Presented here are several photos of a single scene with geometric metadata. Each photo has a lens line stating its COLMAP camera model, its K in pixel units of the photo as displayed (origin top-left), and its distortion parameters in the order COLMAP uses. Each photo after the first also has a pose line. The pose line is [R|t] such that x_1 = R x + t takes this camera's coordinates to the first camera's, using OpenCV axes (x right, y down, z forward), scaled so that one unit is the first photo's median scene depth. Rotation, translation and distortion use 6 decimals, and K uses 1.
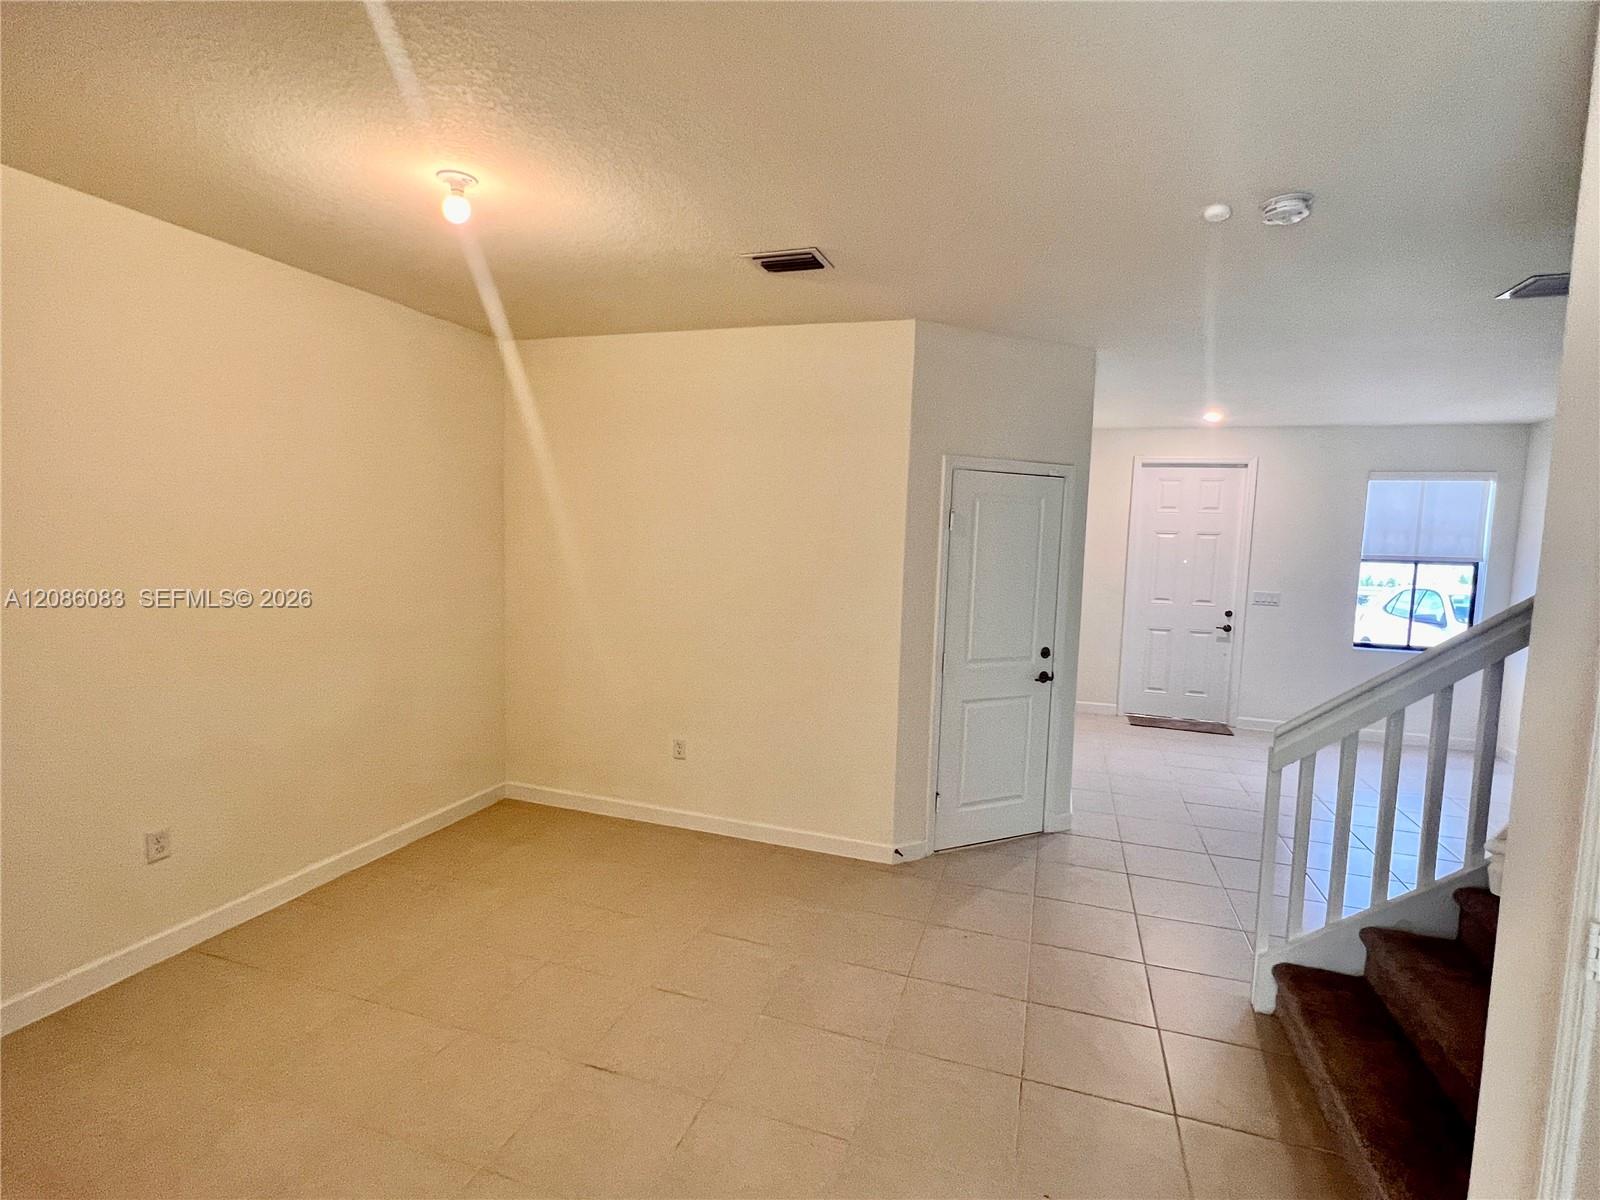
lens RADIAL K [[779.9, 0, 797.3], [0, 779.9, 604.7], [0, 0, 1]] dist [0.031565, 0.000469]
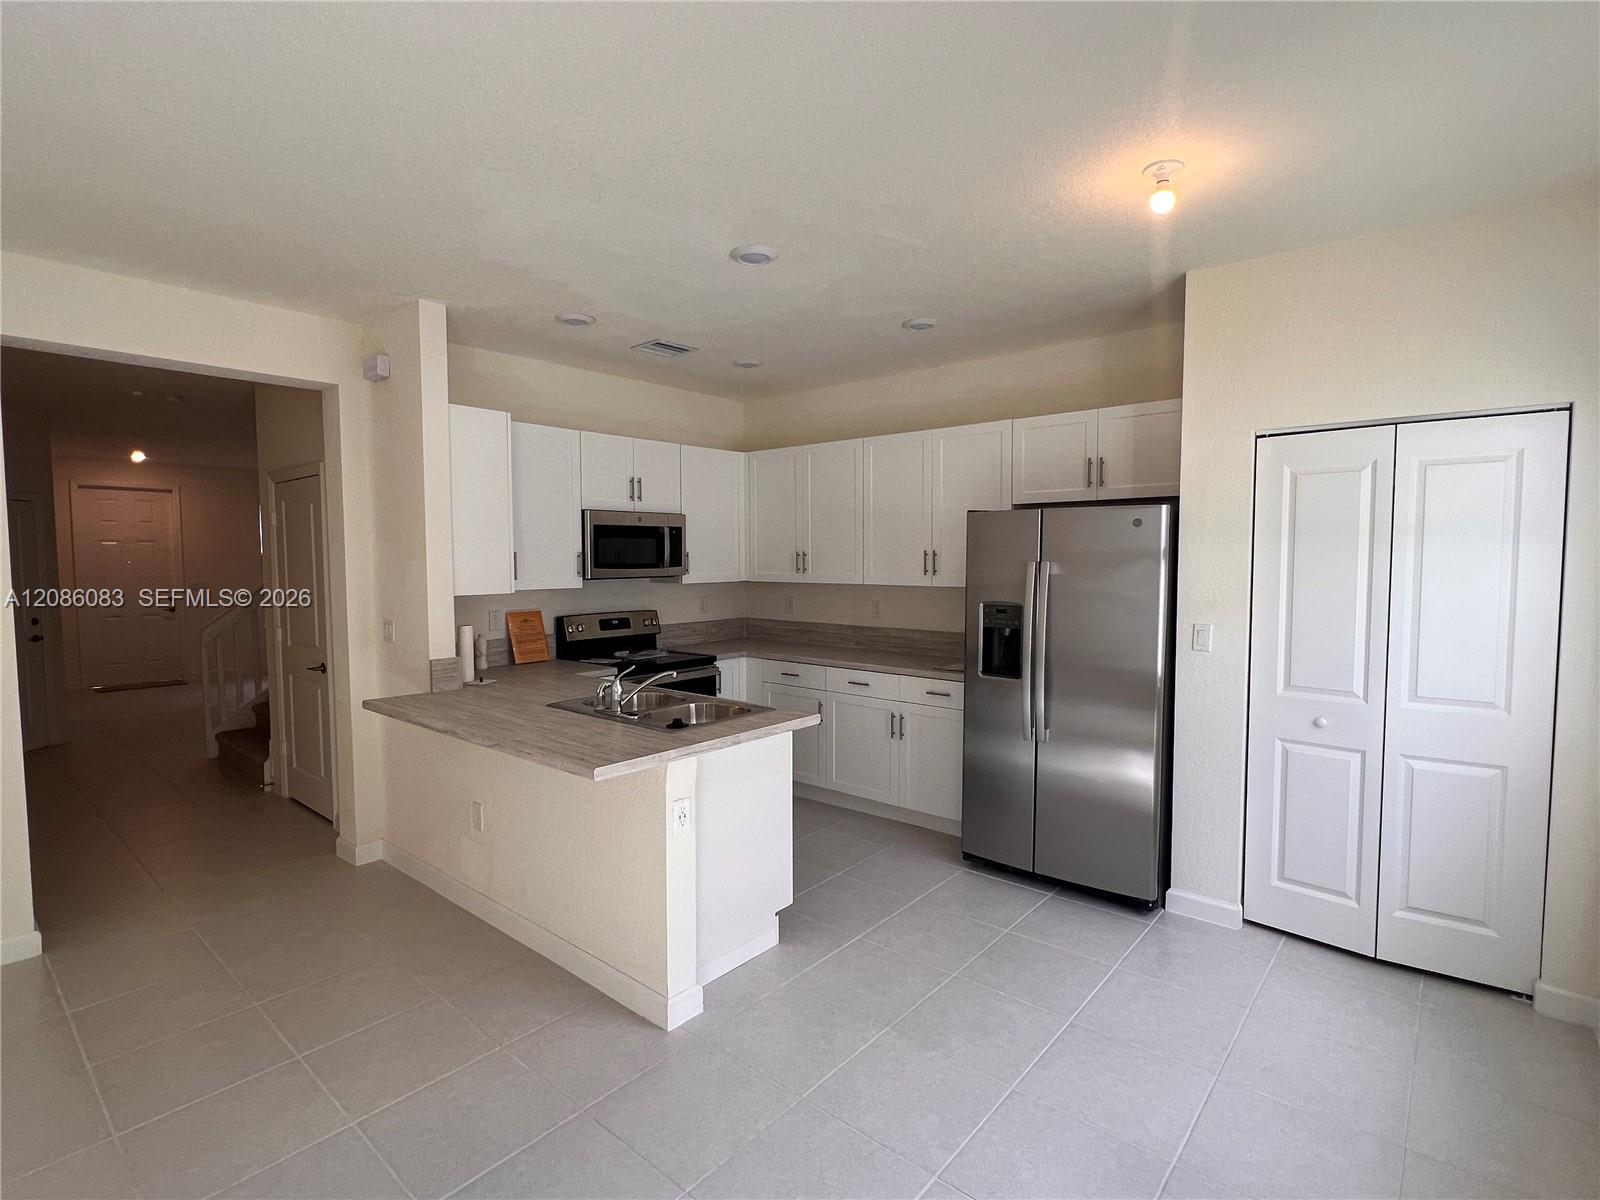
lens RADIAL K [[779.9, 0, 797.9], [0, 779.9, 602.0], [0, 0, 1]] dist [0.031565, 0.000469]
pose [[0.385352, -0.085032, 0.918843, -0.364578], [0.093683, 0.994205, 0.052717, 0.056930], [-0.918002, 0.065766, 0.391085, -0.648252]]
